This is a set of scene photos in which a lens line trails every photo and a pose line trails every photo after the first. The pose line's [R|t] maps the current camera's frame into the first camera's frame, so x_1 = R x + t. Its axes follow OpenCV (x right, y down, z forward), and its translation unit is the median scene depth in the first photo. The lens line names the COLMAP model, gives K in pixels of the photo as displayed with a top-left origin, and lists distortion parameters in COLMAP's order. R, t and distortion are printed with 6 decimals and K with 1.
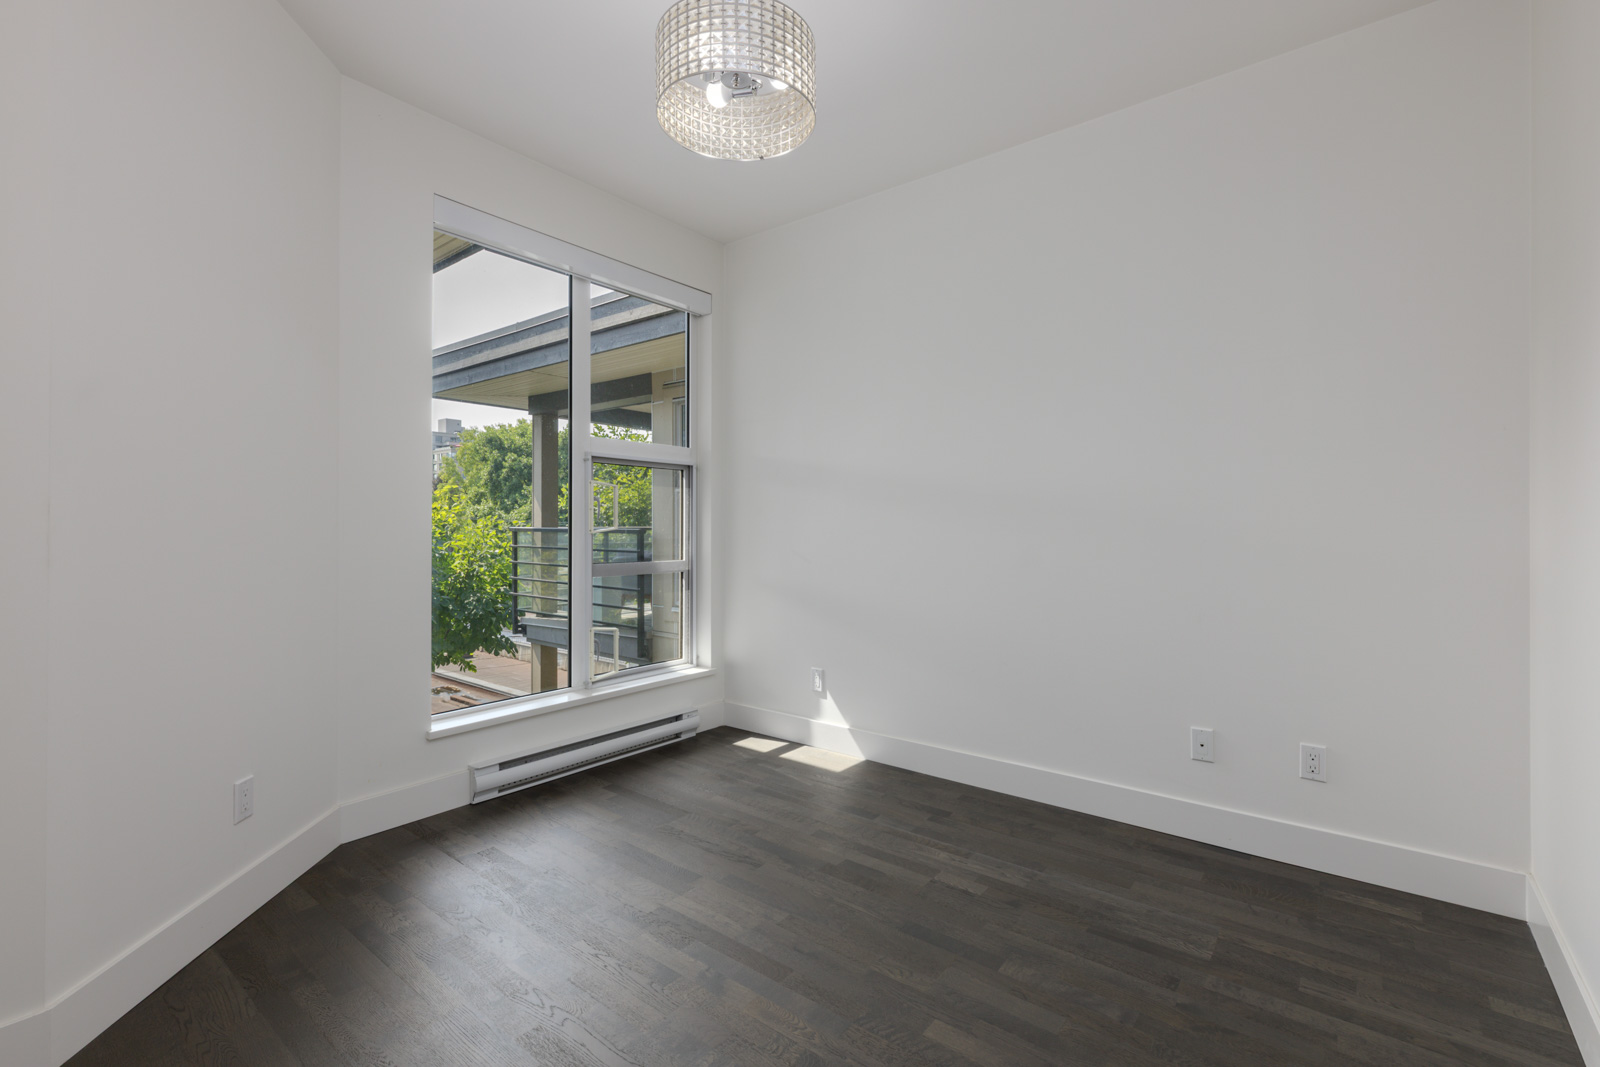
lens RADIAL K [[719.8, 0, 800.3], [0, 719.8, 528.6], [0, 0, 1]] dist [-0.001172, -0.000122]
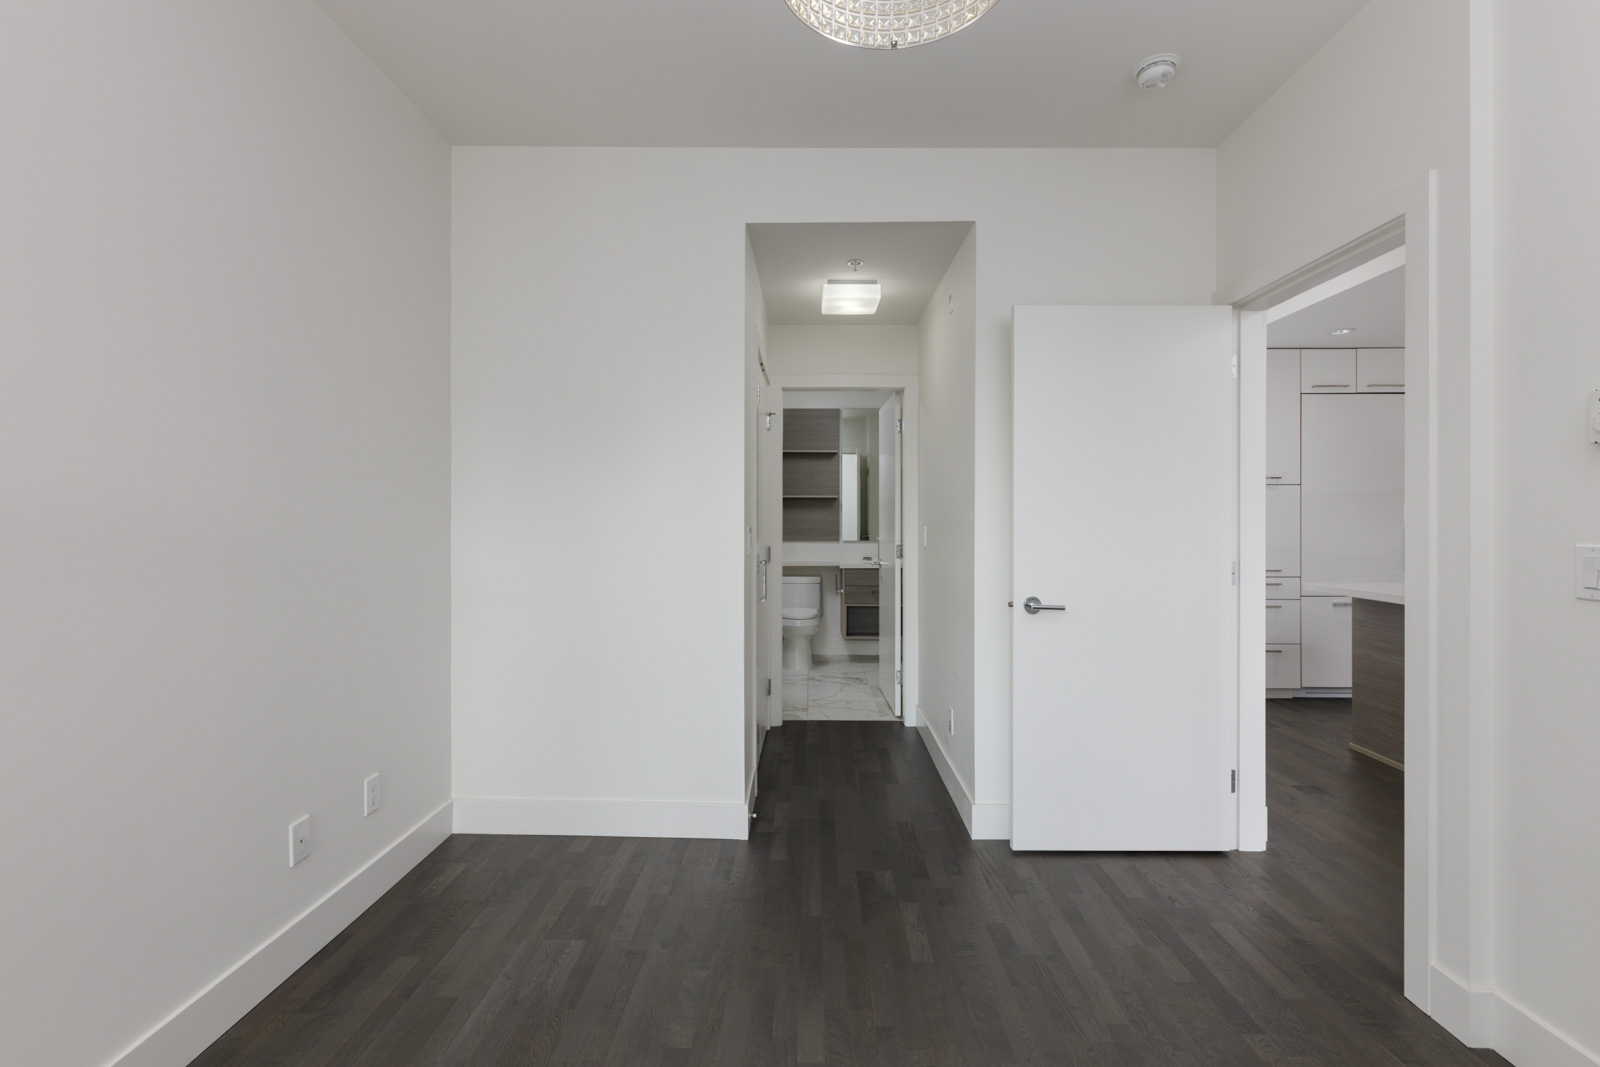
lens RADIAL K [[719.8, 0, 801.2], [0, 719.8, 525.5], [0, 0, 1]] dist [-0.001172, -0.000122]
pose [[-0.611219, -0.014387, 0.791331, -0.551317], [0.004676, 0.999752, 0.021789, -0.084665], [-0.791448, 0.017018, -0.611000, 1.463629]]
